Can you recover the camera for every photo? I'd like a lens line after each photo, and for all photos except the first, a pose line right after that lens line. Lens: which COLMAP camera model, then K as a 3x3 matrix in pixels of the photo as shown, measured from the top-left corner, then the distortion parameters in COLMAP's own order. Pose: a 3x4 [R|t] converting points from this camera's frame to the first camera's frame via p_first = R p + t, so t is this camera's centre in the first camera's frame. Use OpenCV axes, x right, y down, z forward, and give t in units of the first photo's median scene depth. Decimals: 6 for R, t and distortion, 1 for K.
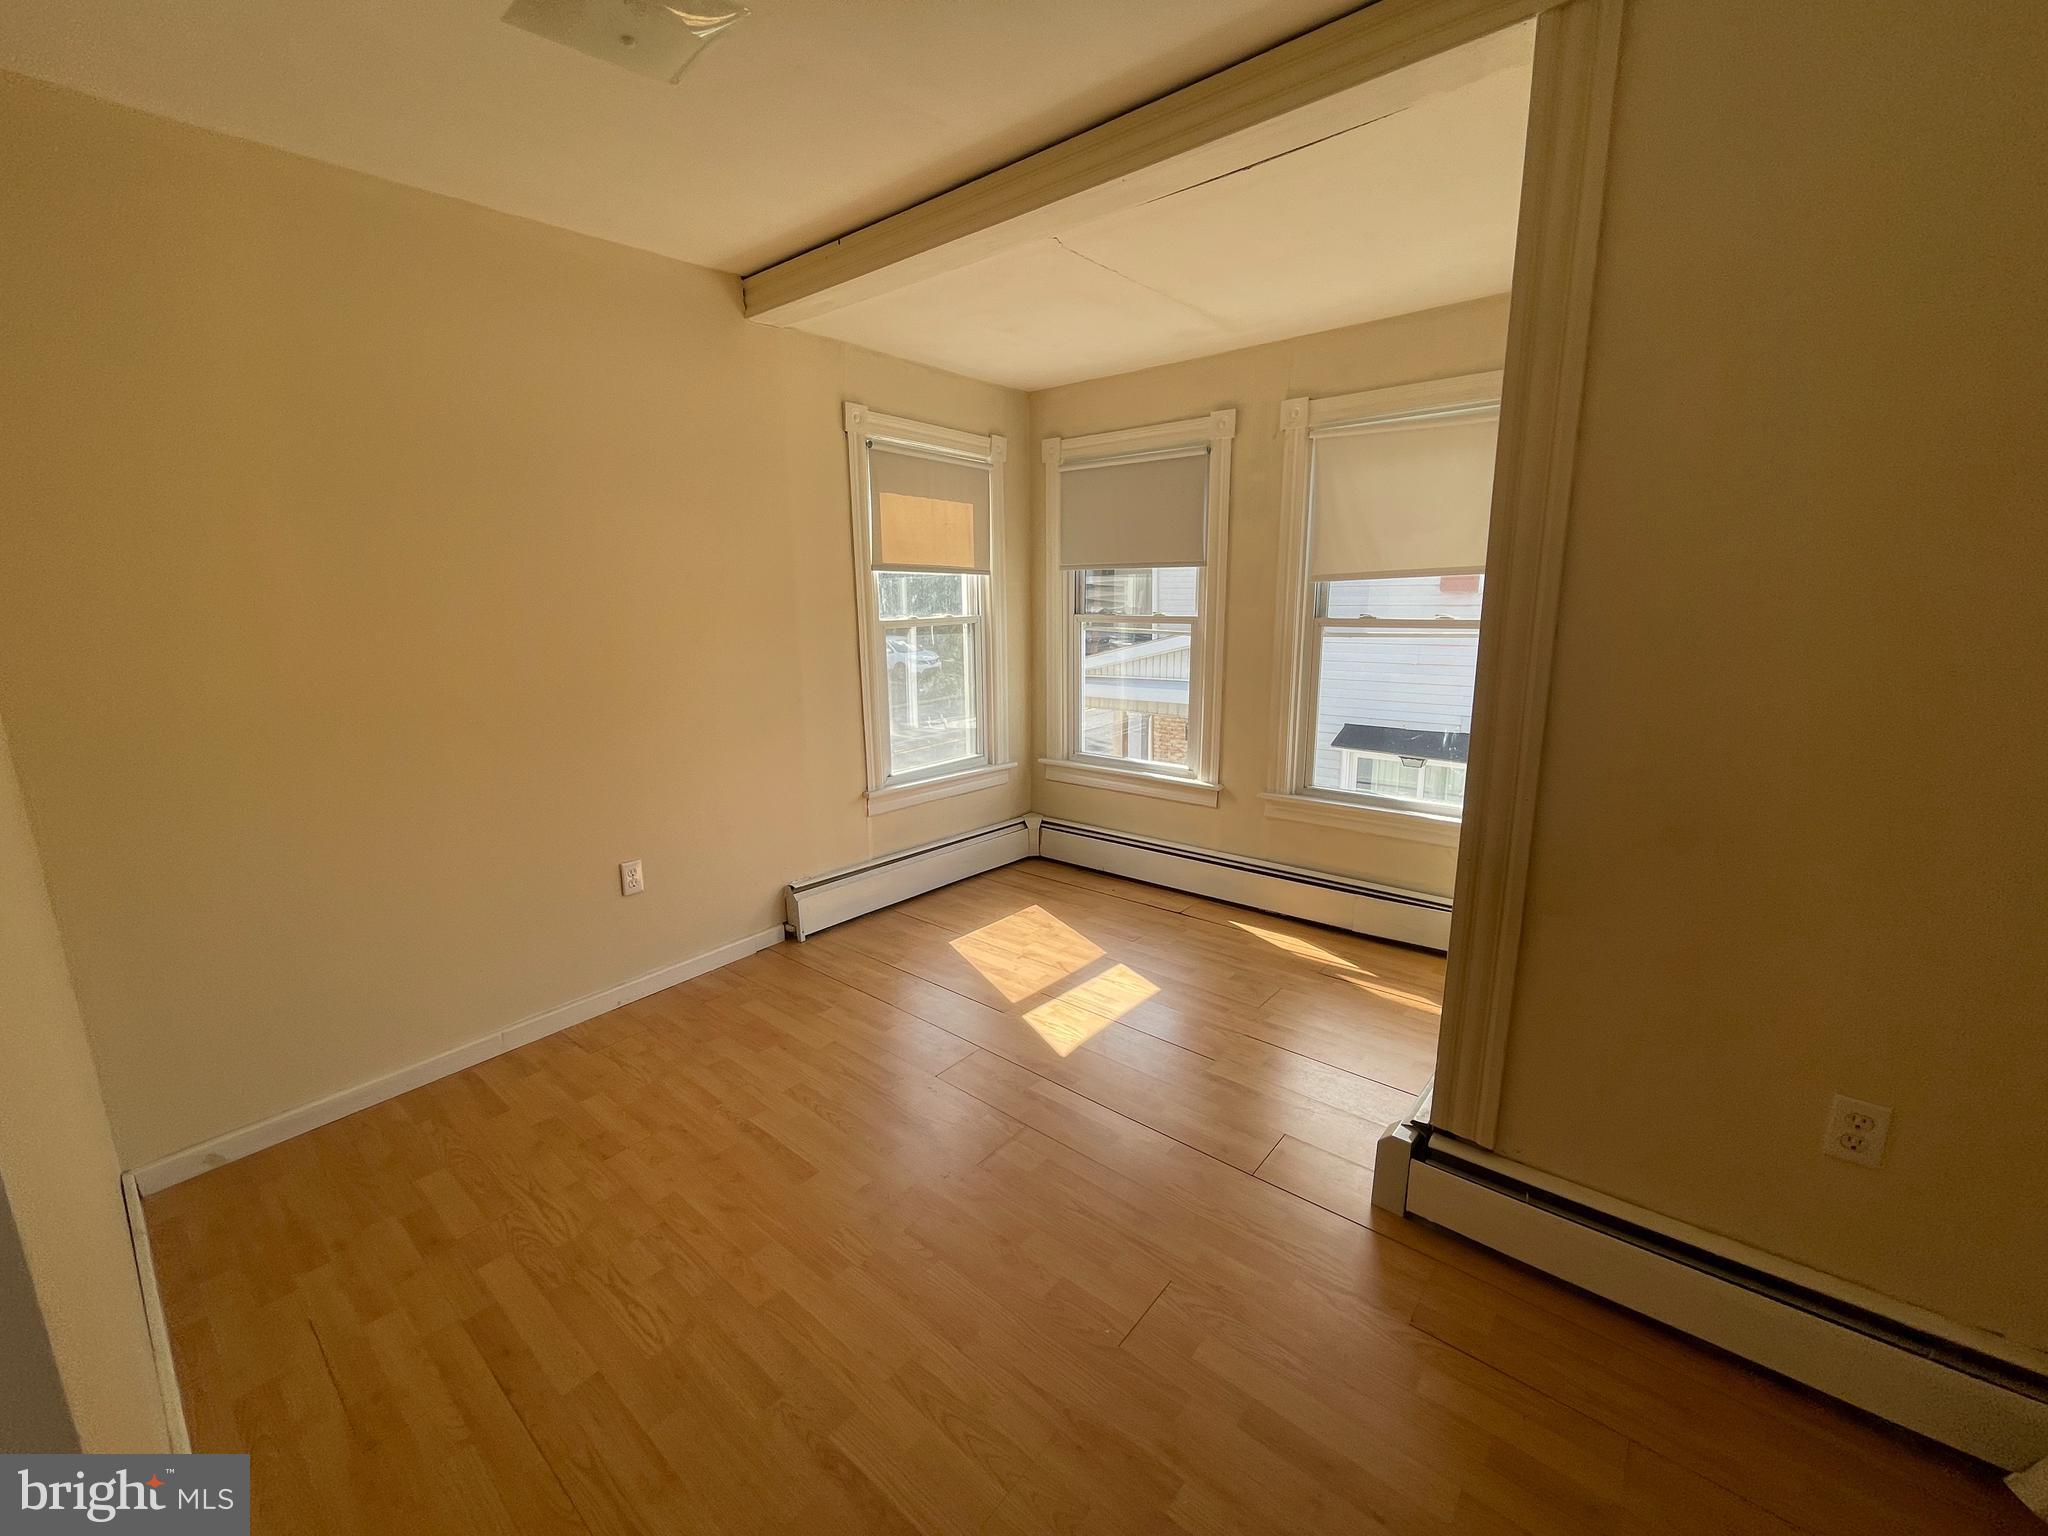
lens RADIAL K [[833.9, 0, 1020.9], [0, 833.9, 782.4], [0, 0, 1]] dist [-0.003100, -0.000457]
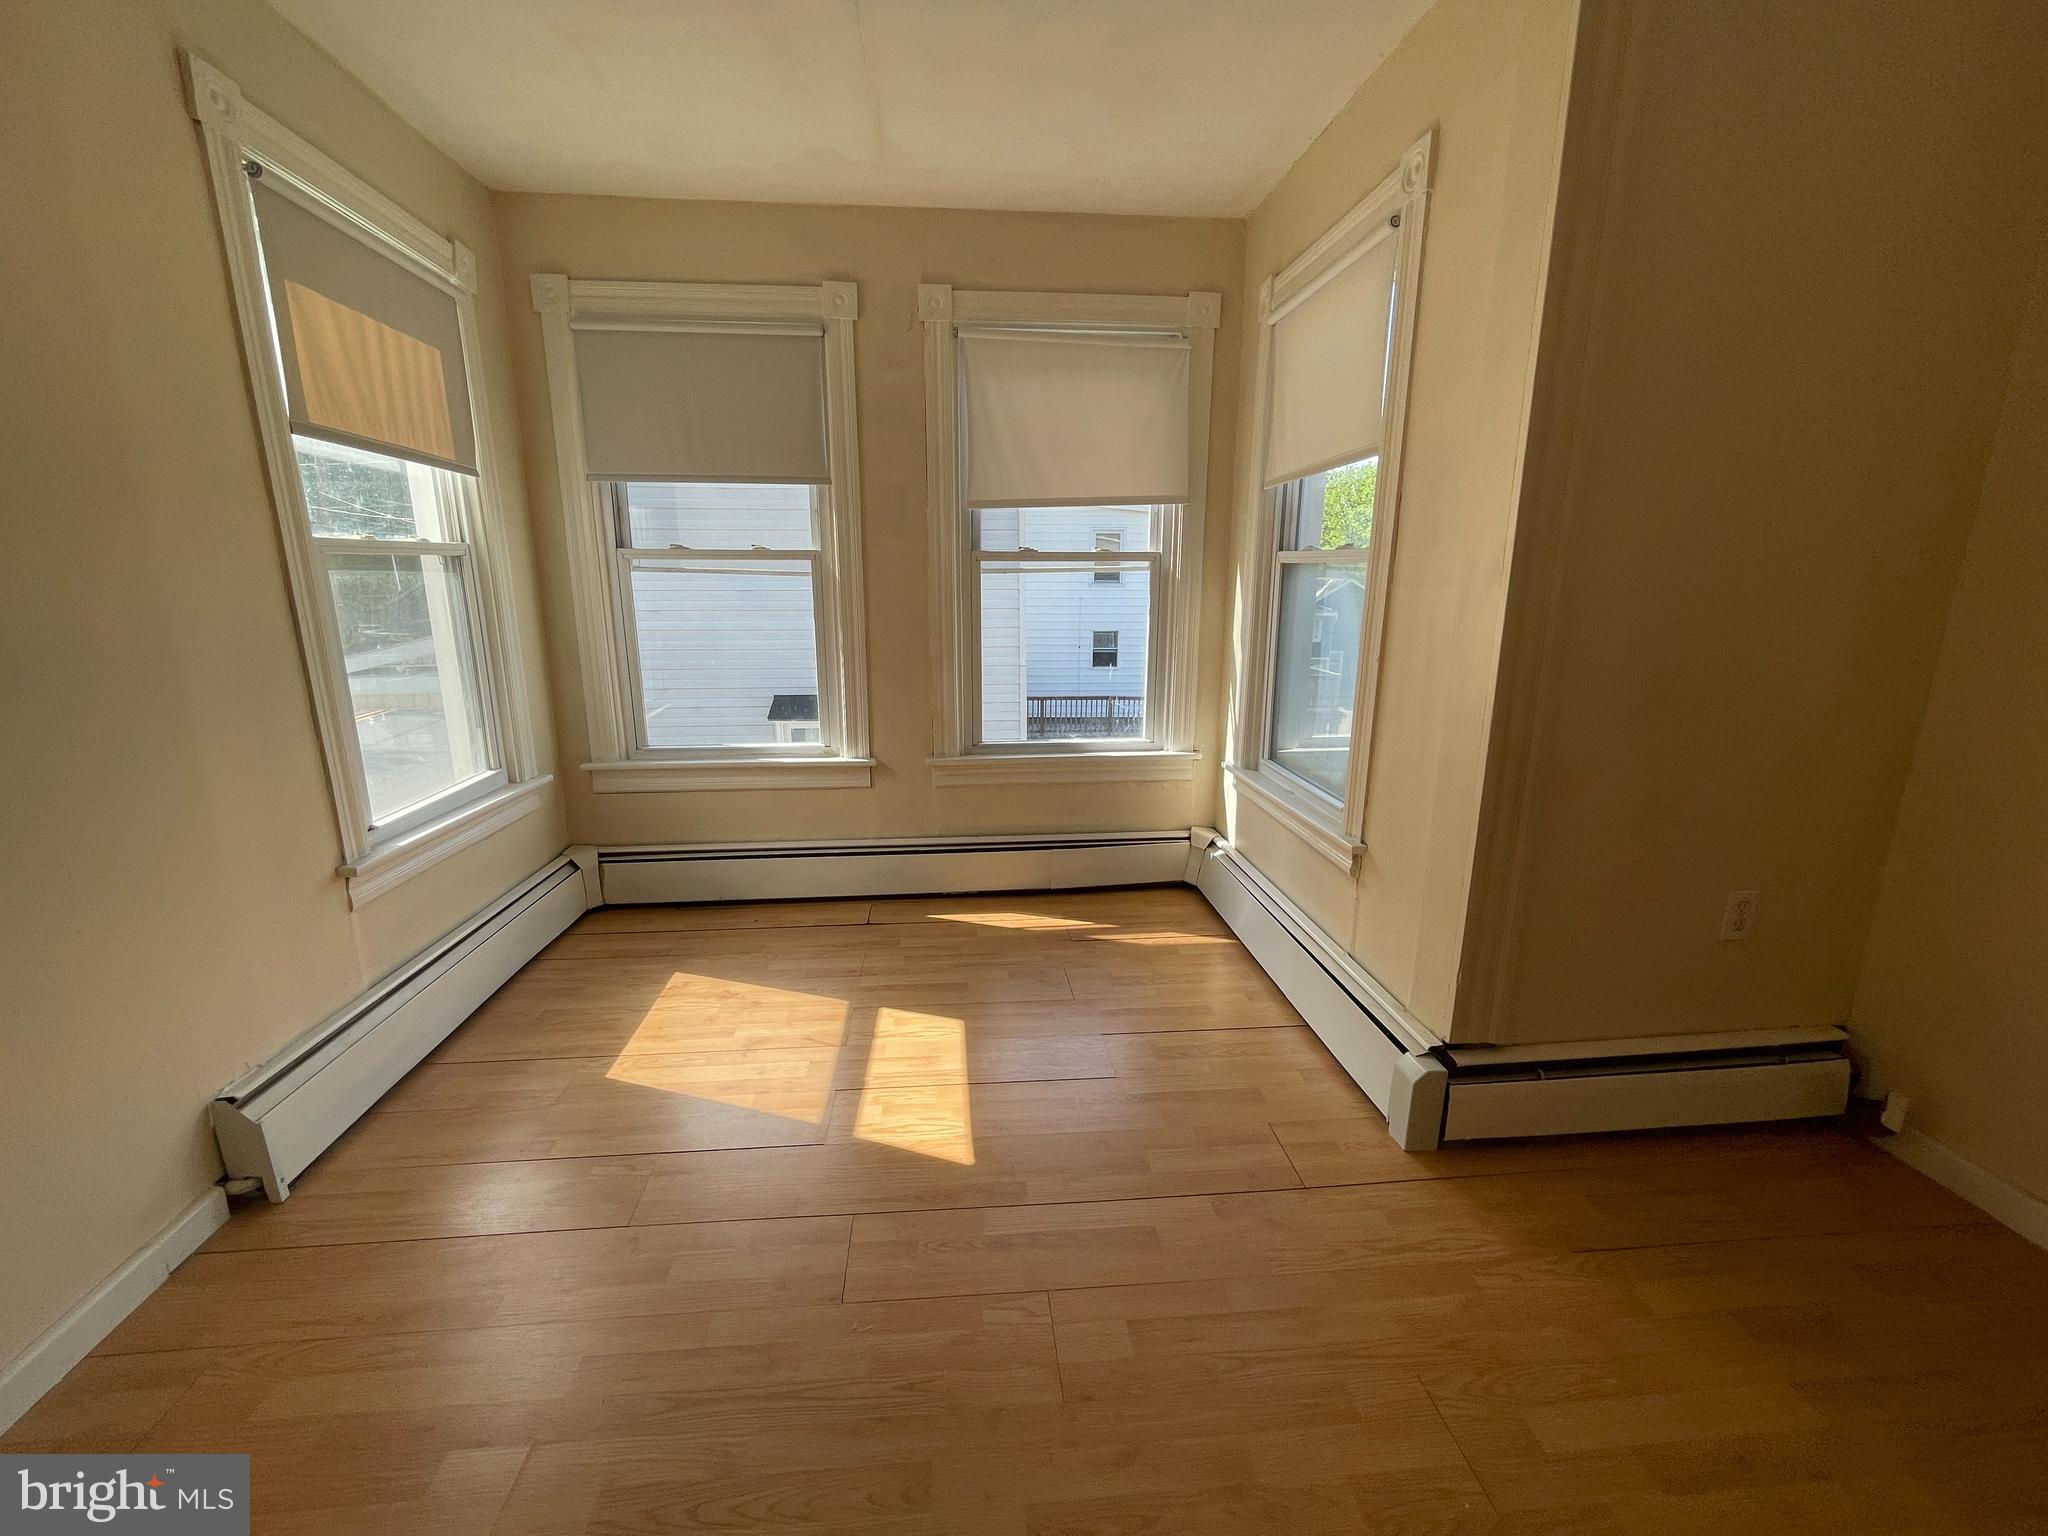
lens RADIAL K [[833.9, 0, 1019.7], [0, 833.9, 772.9], [0, 0, 1]] dist [-0.003100, -0.000457]
pose [[0.700627, -0.154892, 0.696513, -0.253873], [0.148577, 0.986427, 0.069909, -0.020160], [-0.697887, 0.054506, 0.714131, 0.343770]]
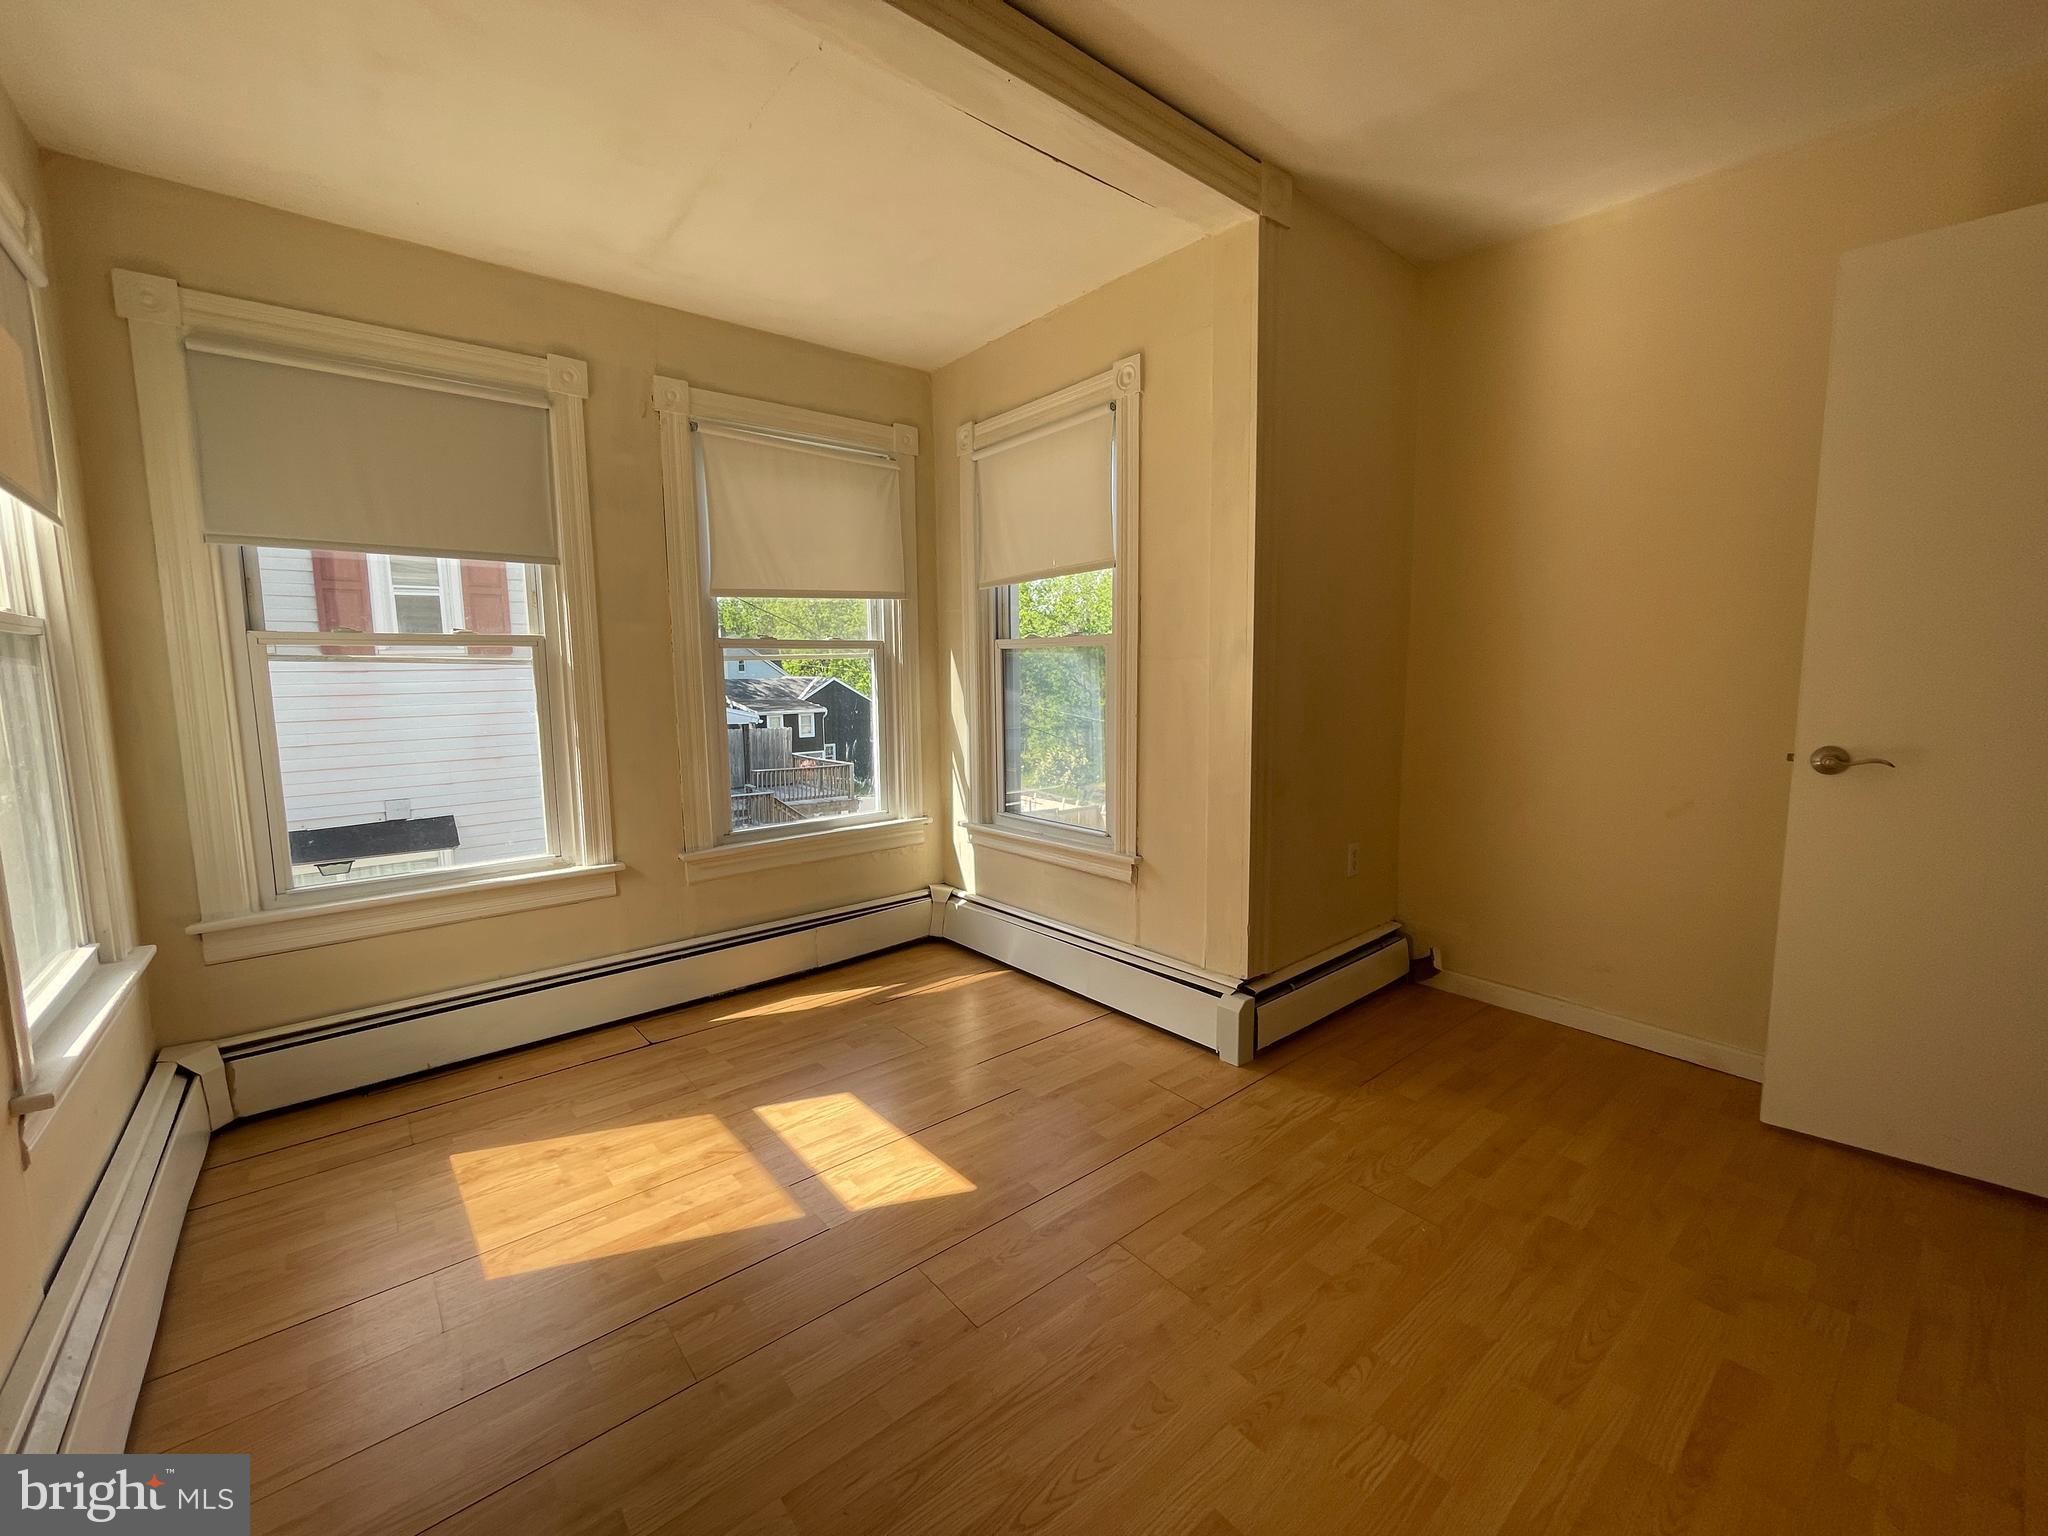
lens RADIAL K [[833.9, 0, 1022.0], [0, 833.9, 773.6], [0, 0, 1]] dist [-0.003100, -0.000457]
pose [[0.170078, -0.112948, 0.978936, -0.449655], [0.230066, 0.970508, 0.072004, -0.047790], [-0.958198, 0.212974, 0.191048, 0.545337]]
